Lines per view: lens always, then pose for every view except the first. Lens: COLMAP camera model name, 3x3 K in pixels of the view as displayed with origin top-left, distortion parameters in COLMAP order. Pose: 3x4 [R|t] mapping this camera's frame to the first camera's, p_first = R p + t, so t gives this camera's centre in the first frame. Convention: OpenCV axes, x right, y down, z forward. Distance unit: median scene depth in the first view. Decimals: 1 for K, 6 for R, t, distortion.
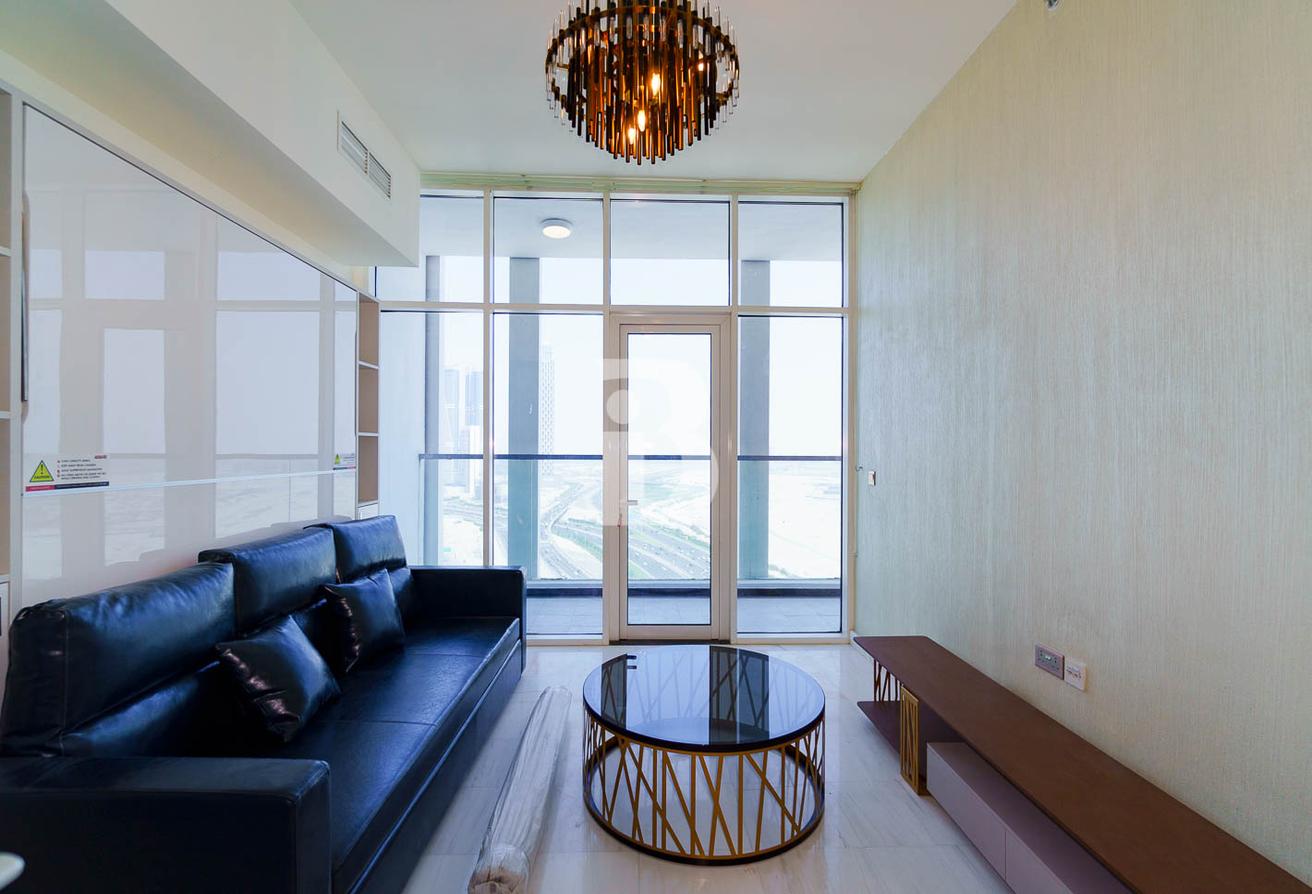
lens RADIAL K [[578.9, 0, 644.9], [0, 578.9, 447.8], [0, 0, 1]] dist [-0.001572, -0.000326]
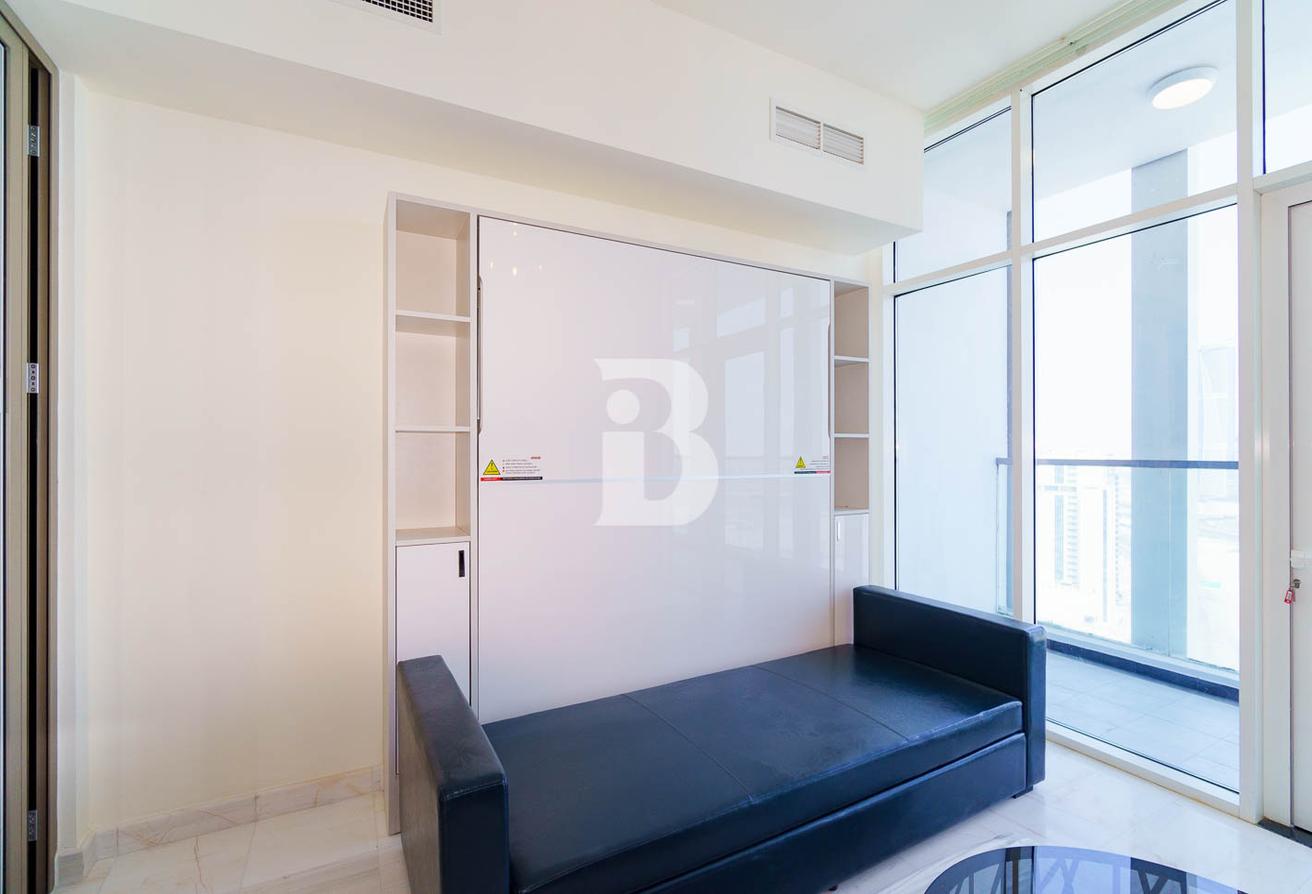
lens RADIAL K [[578.9, 0, 644.9], [0, 578.9, 447.8], [0, 0, 1]] dist [-0.001572, -0.000326]
pose [[0.450263, -0.008313, -0.892857, 0.193970], [0.002741, 0.999965, -0.007928, 0.002027], [0.892892, 0.001122, 0.450270, 0.331119]]
